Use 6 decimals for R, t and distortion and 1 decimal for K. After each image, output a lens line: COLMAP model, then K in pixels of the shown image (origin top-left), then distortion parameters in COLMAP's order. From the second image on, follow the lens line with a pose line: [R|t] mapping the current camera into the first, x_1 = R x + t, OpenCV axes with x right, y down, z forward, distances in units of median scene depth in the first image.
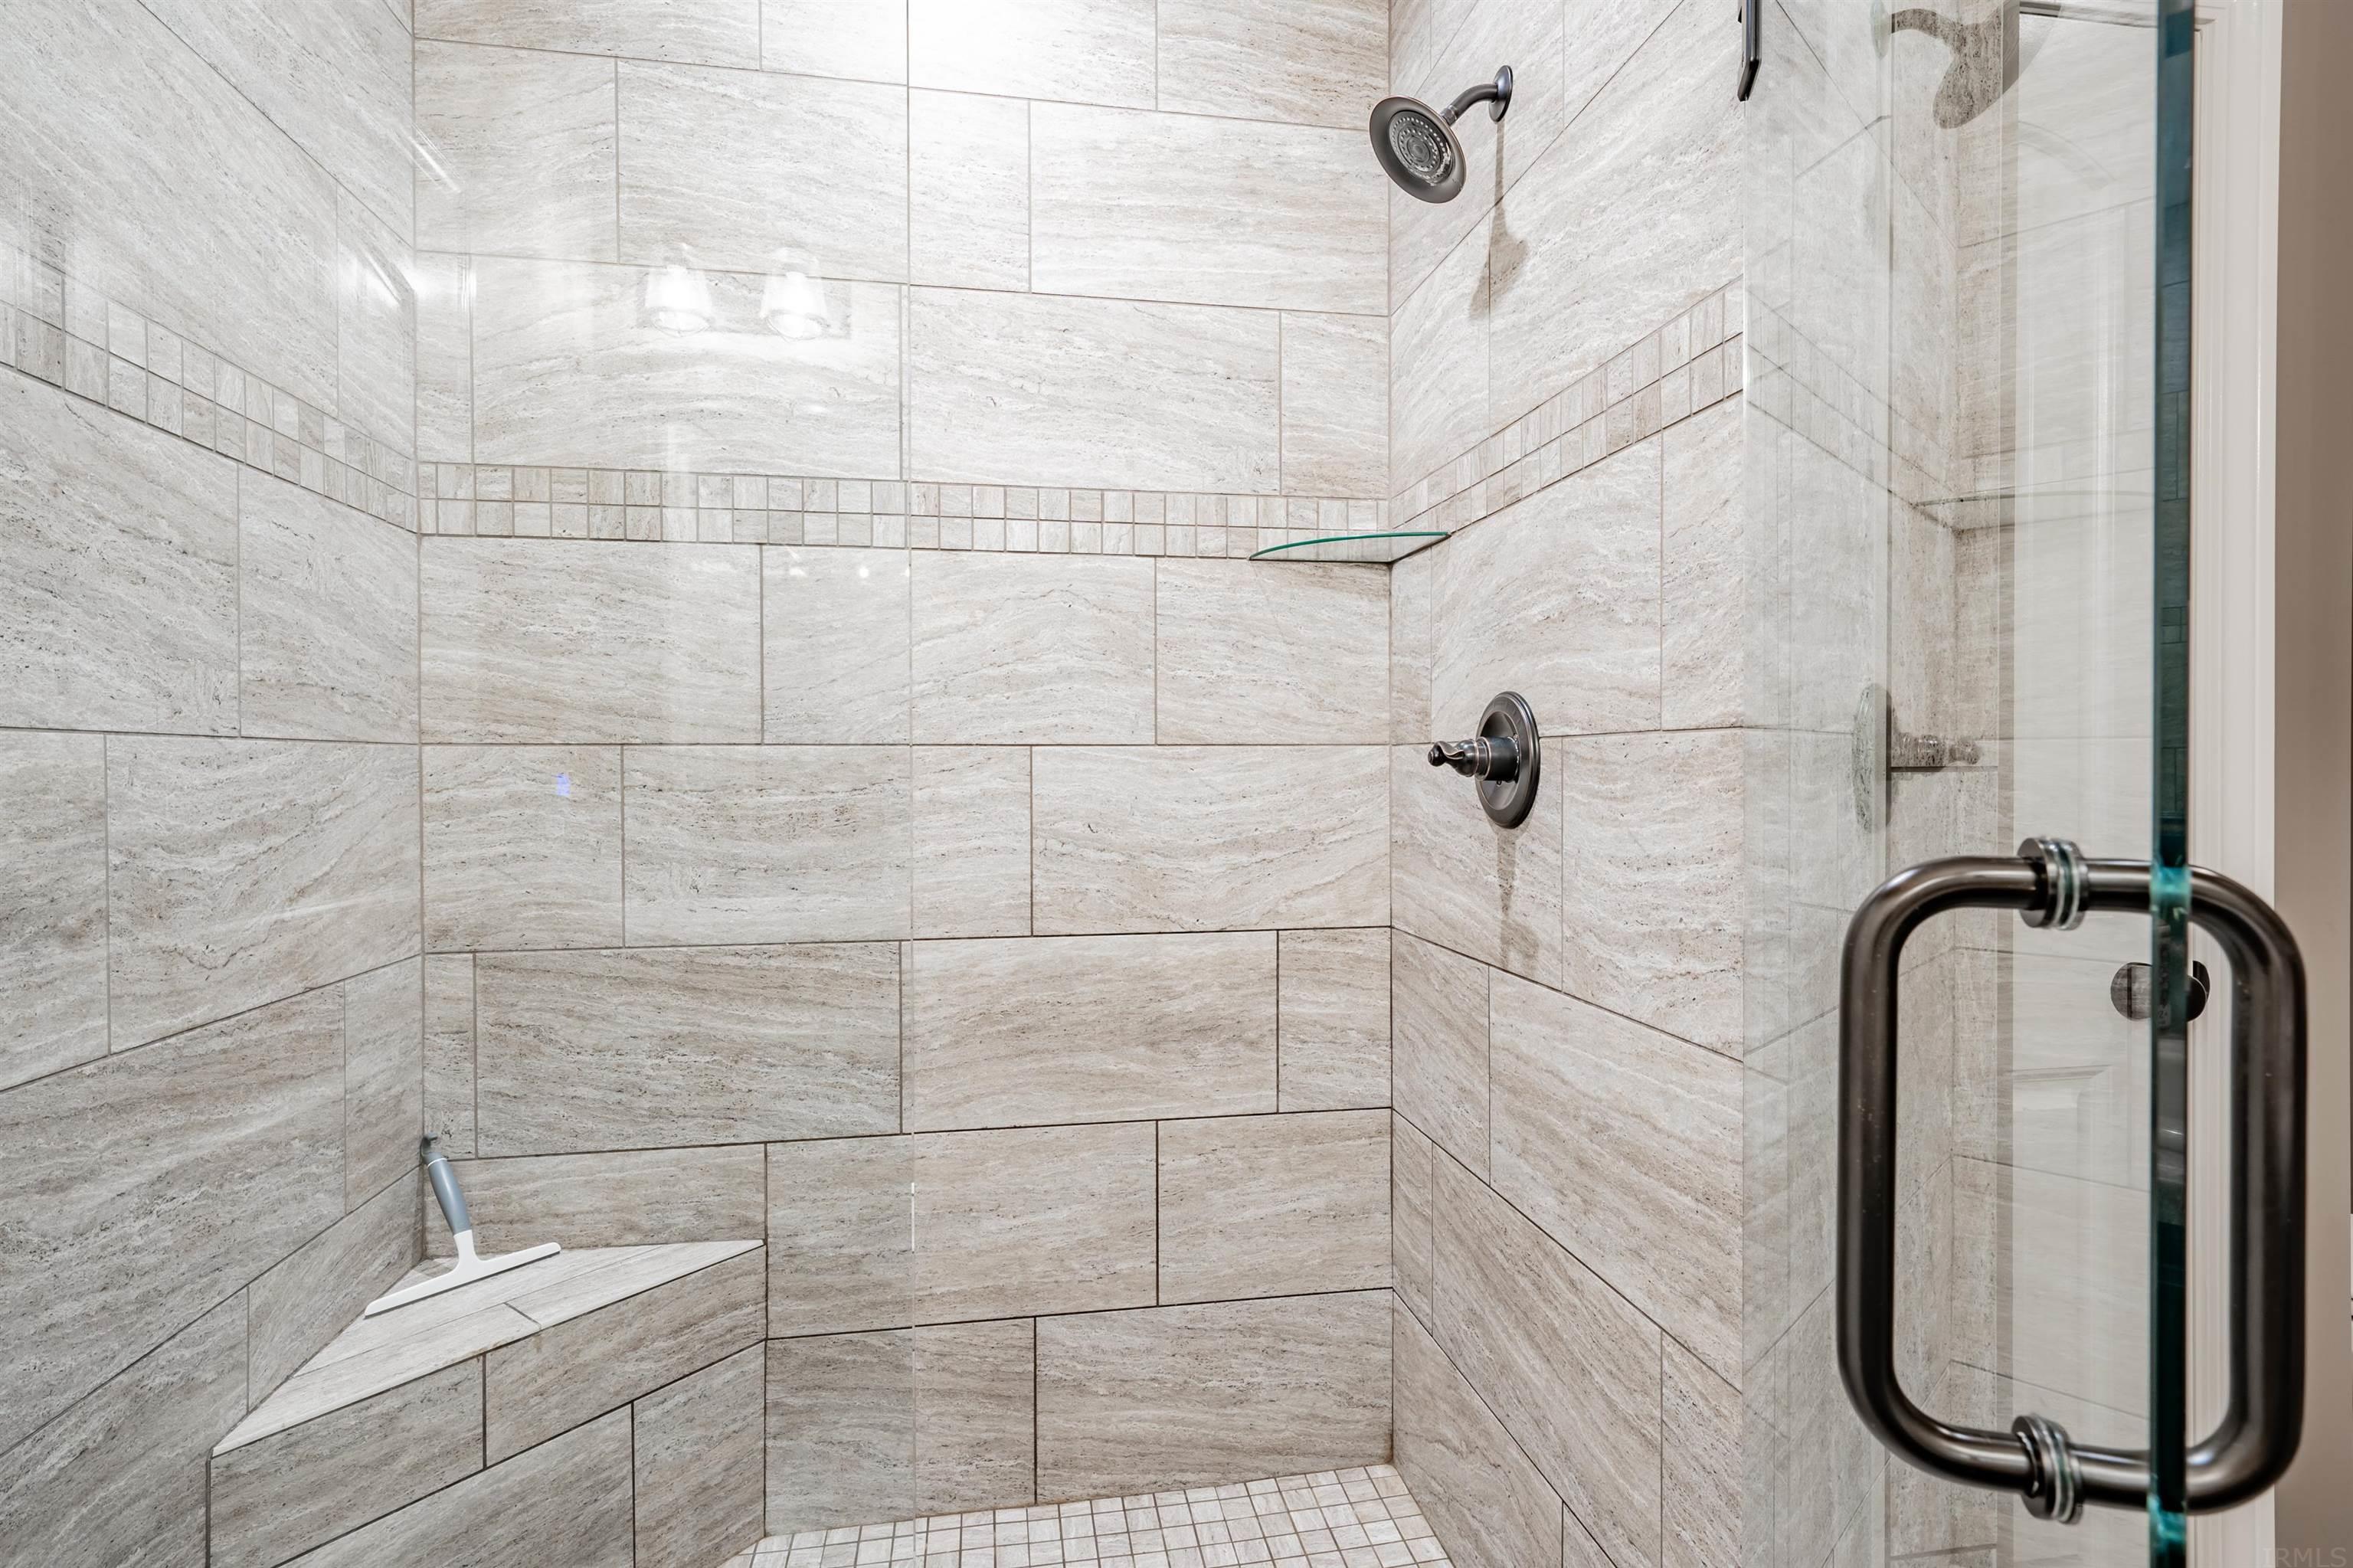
lens RADIAL K [[1172.1, 0, 1182.4], [0, 1172.1, 779.2], [0, 0, 1]] dist [0.002007, 0.000671]
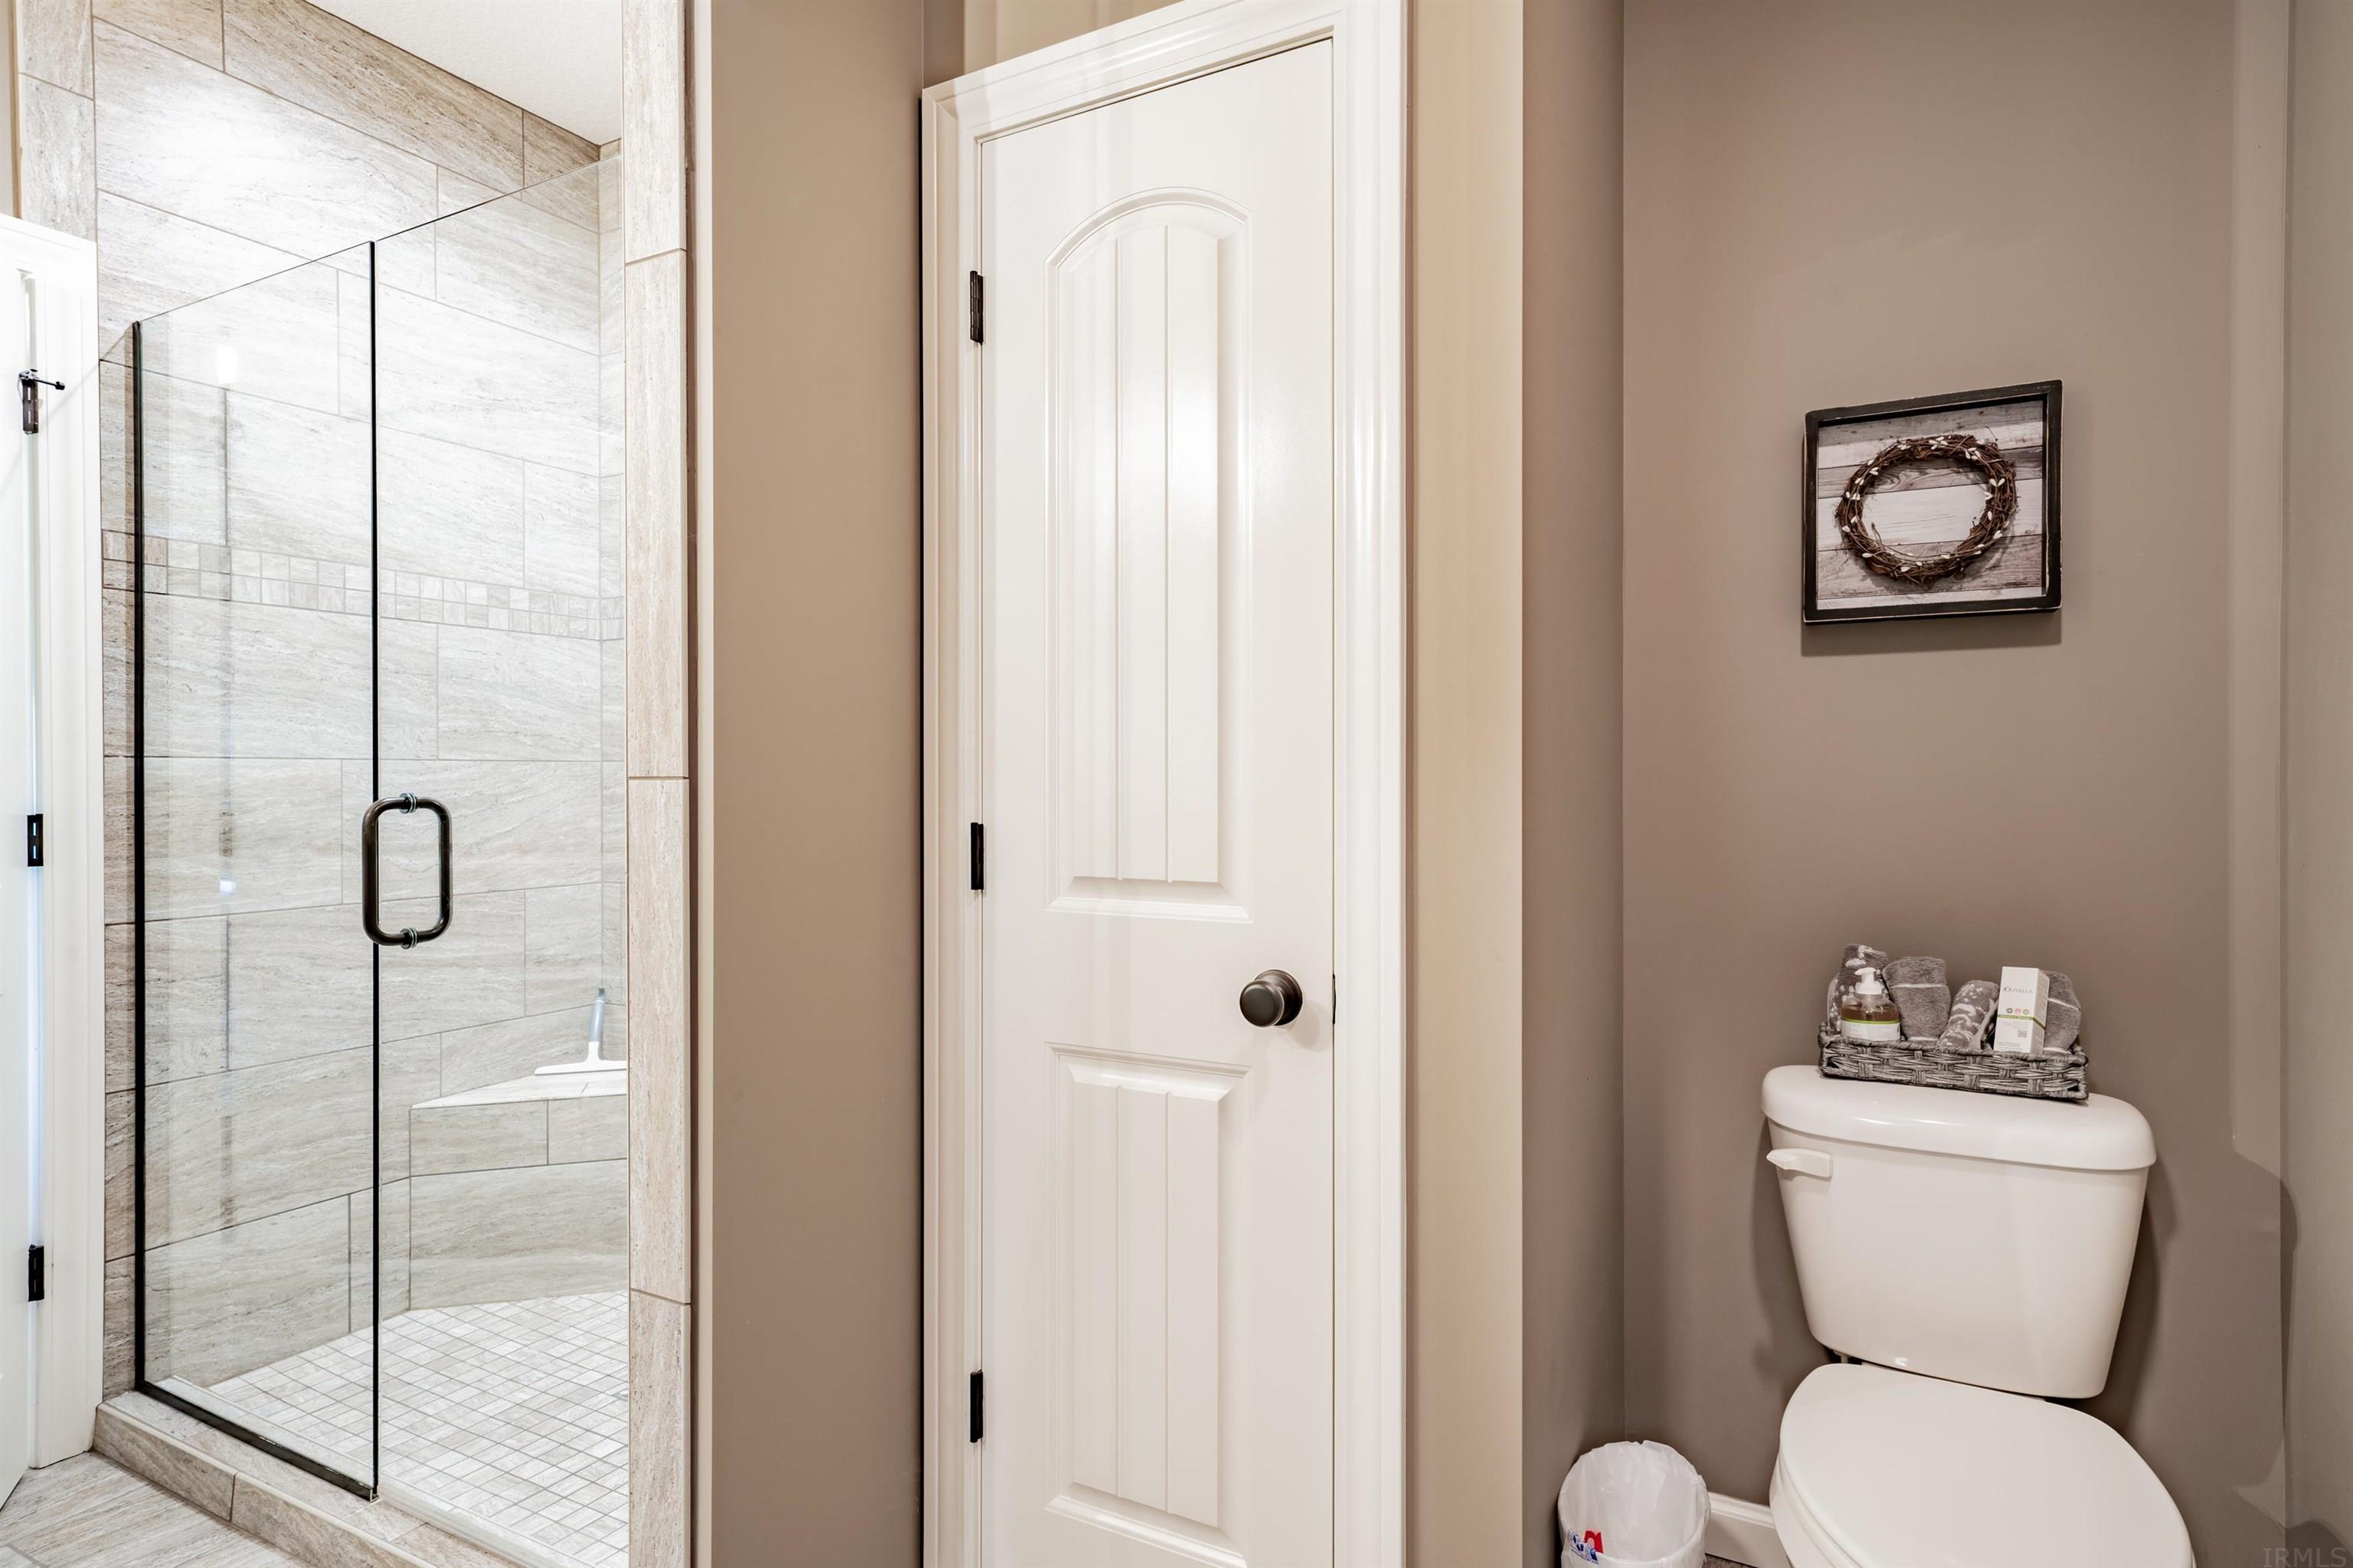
lens RADIAL K [[1262.2, 0, 1178.8], [0, 1262.2, 783.4], [0, 0, 1]] dist [0.011350, -0.001592]
pose [[0.778144, 0.006309, -0.628055, 1.434342], [-0.008483, 0.999964, -0.000466, -0.004505], [0.628029, 0.005690, 0.778169, 0.098017]]
